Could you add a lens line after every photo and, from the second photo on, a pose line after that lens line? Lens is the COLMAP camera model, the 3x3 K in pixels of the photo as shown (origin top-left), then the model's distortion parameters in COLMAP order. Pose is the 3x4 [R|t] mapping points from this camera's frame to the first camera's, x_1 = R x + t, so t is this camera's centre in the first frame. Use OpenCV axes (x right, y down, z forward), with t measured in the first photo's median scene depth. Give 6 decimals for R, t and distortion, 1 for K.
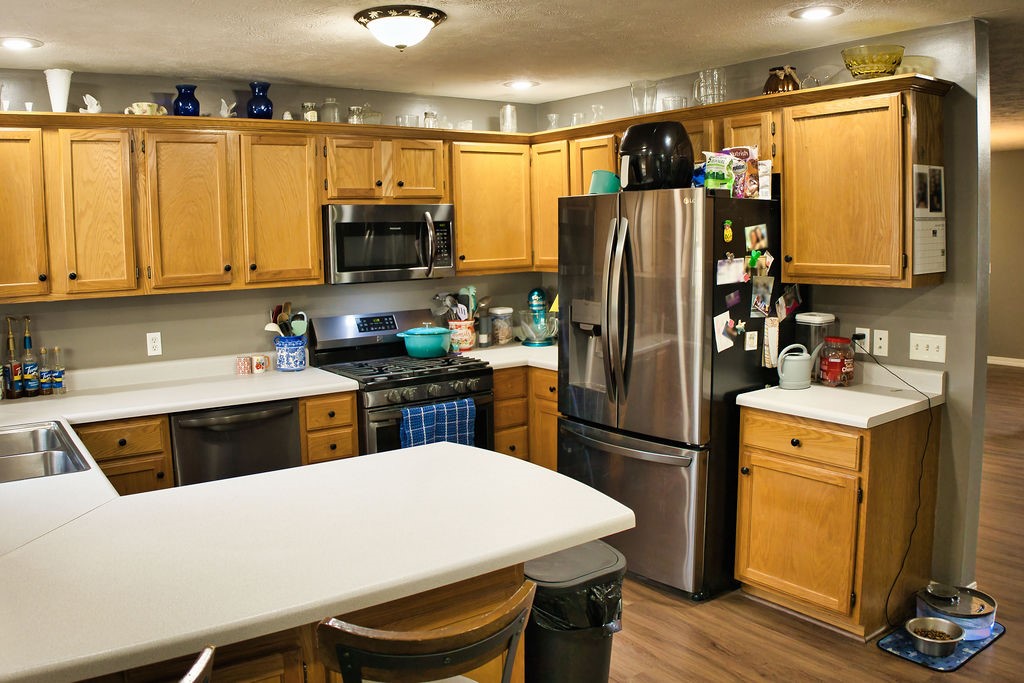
lens RADIAL K [[862.6, 0, 511.9], [0, 862.6, 299.7], [0, 0, 1]] dist [-0.215682, 0.129924]
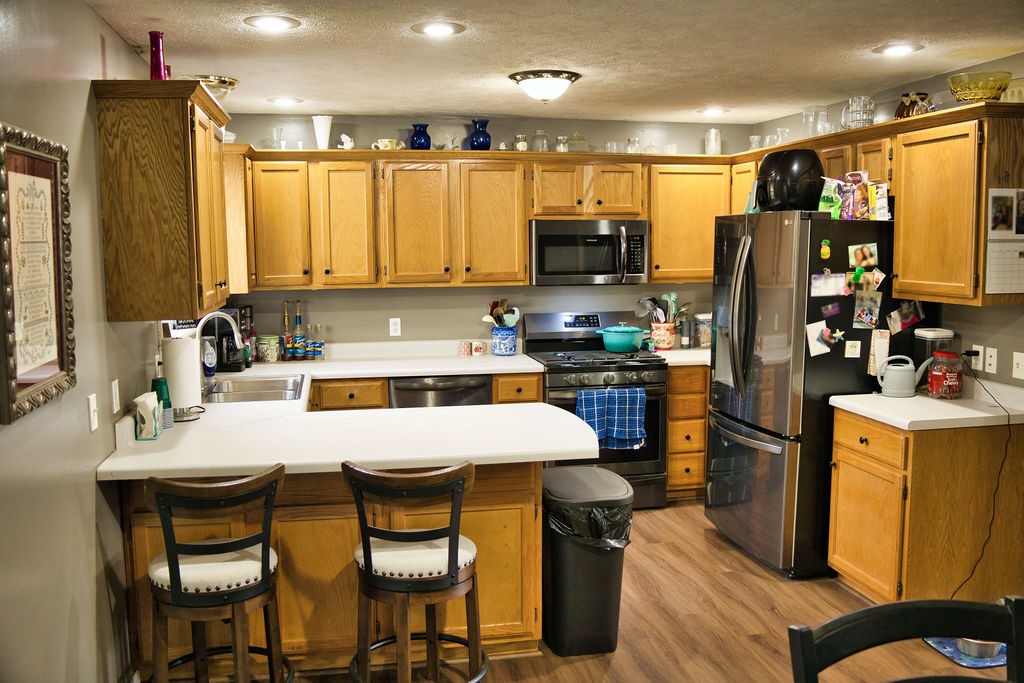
lens RADIAL K [[955.0, 0, 512.0], [0, 955.0, 341.5], [0, 0, 1]] dist [-0.101741, 0.015944]
pose [[0.909992, 0.057990, -0.410550, 0.369601], [-0.044627, 0.998118, 0.042067, 0.006530], [0.412217, -0.019959, 0.910867, -0.288287]]
